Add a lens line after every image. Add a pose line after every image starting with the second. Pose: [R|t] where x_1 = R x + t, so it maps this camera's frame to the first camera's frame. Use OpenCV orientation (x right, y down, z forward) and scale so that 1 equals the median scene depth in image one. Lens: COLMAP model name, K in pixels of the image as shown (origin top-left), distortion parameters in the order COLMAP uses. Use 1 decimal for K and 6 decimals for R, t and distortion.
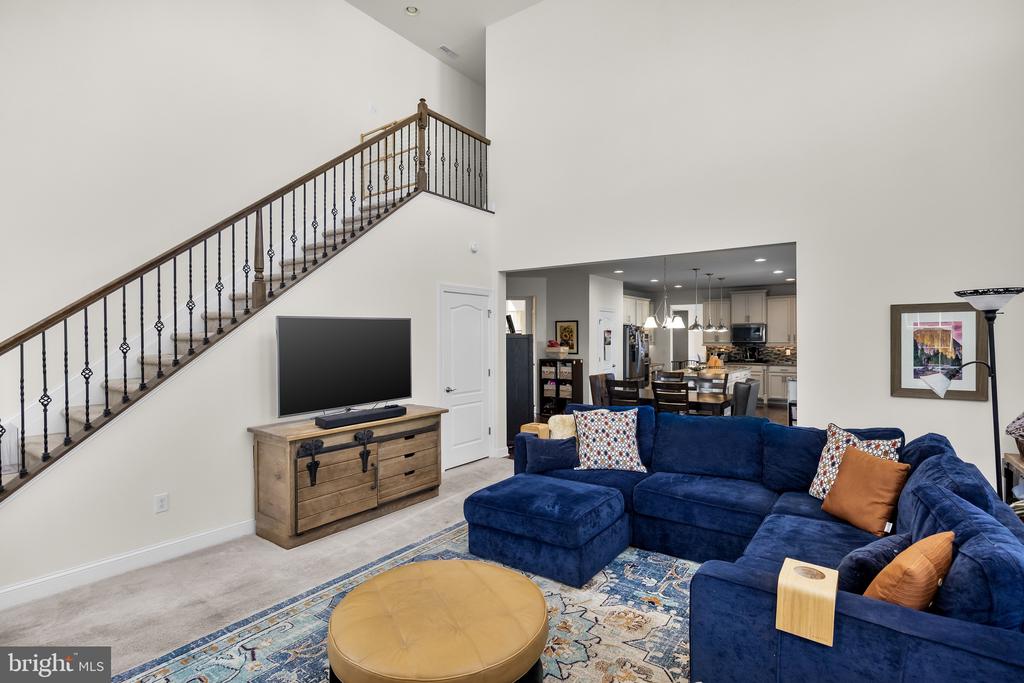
lens RADIAL K [[501.6, 0, 504.9], [0, 501.6, 335.6], [0, 0, 1]] dist [-0.013357, 0.001732]
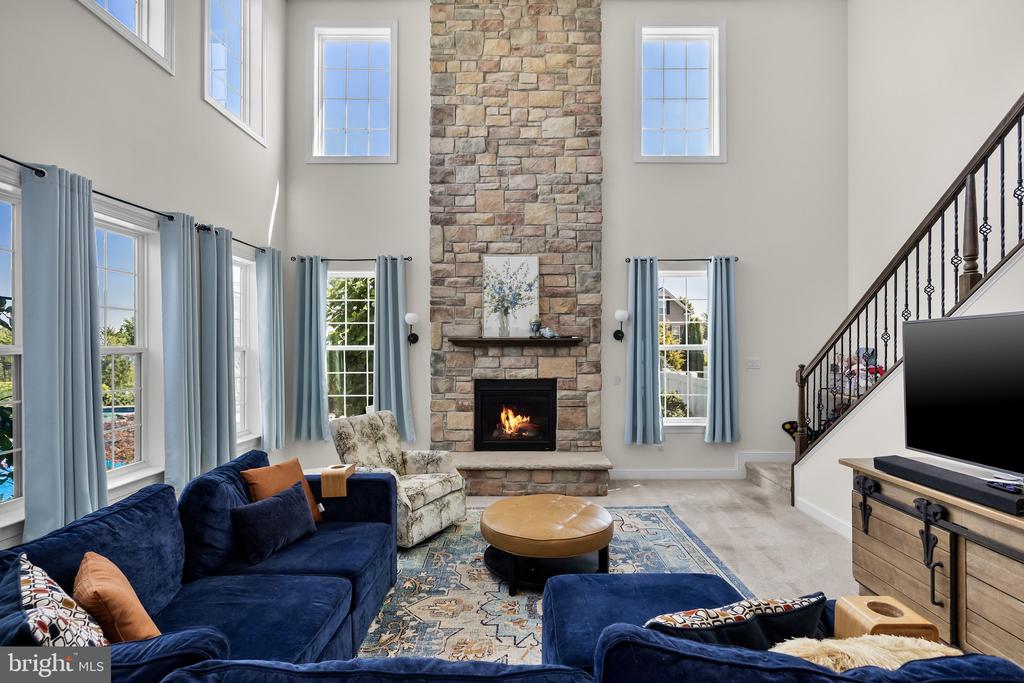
lens RADIAL K [[501.6, 0, 522.5], [0, 501.6, 347.3], [0, 0, 1]] dist [-0.013357, 0.001732]
pose [[-0.795962, 0.006623, -0.605310, 0.518527], [0.006143, 0.999977, 0.002862, -0.001019], [0.605315, -0.001440, -0.795984, 1.278462]]
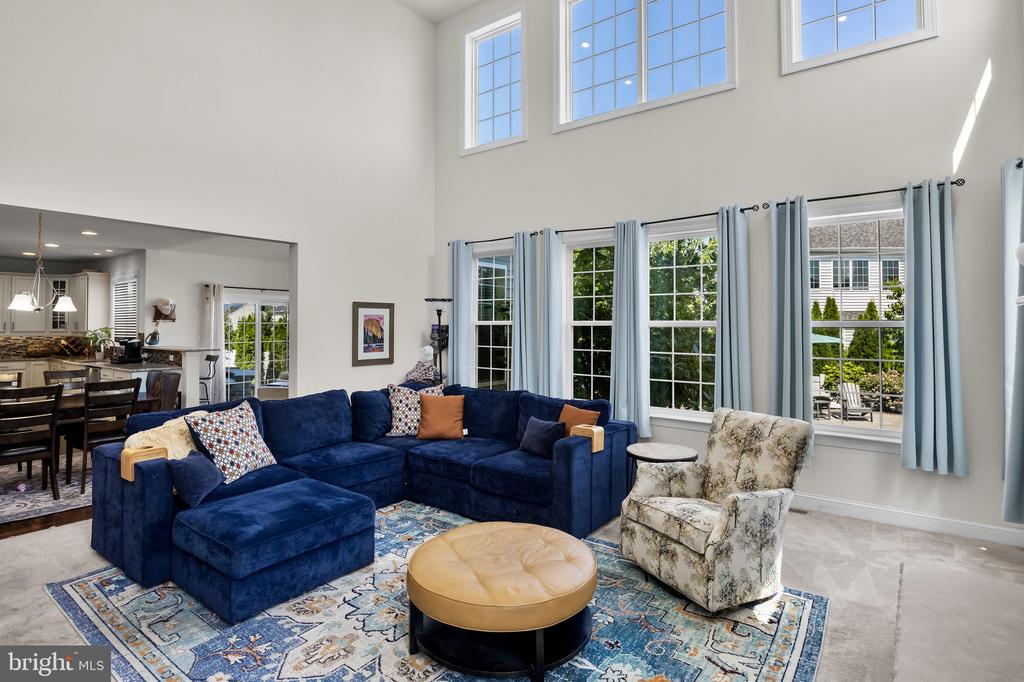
lens RADIAL K [[532.8, 0, 516.4], [0, 532.8, 316.2], [0, 0, 1]] dist [-0.006608, 0.001805]
pose [[0.005404, 0.020936, 0.999766, -0.772687], [-0.005601, 0.999766, -0.020906, 0.009089], [-0.999970, -0.005487, 0.005520, 0.552452]]
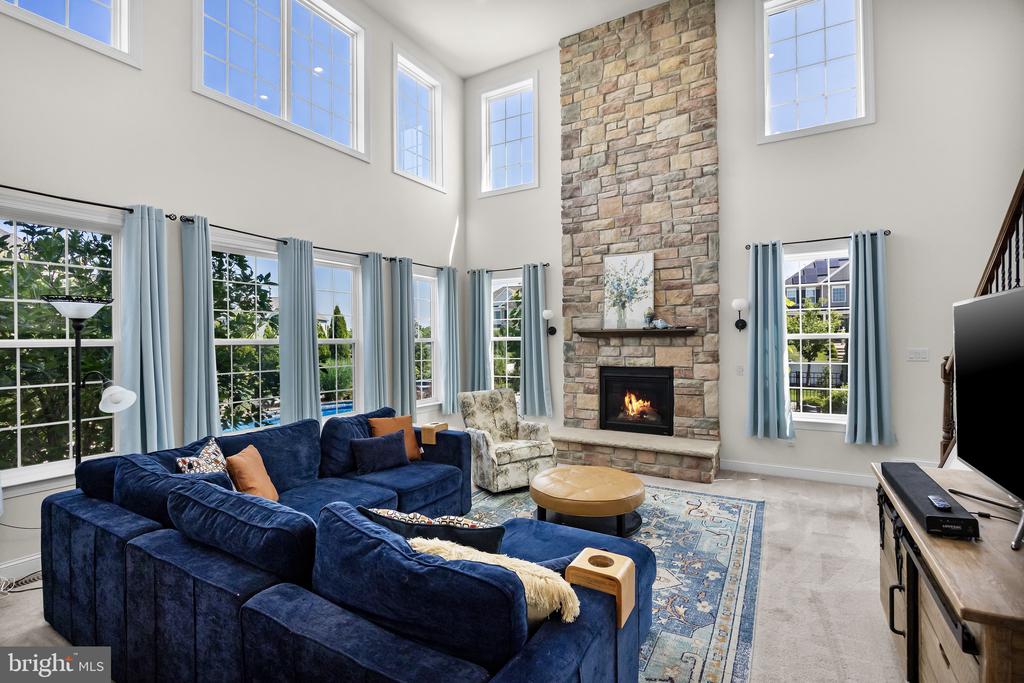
lens RADIAL K [[468.9, 0, 512.5], [0, 468.9, 339.6], [0, 0, 1]] dist [-0.020972, 0.000631]
pose [[-0.993862, 0.013844, -0.109756, 0.189595], [0.013798, 0.999904, 0.001174, 0.002449], [0.109761, -0.000348, -0.993958, 1.549814]]
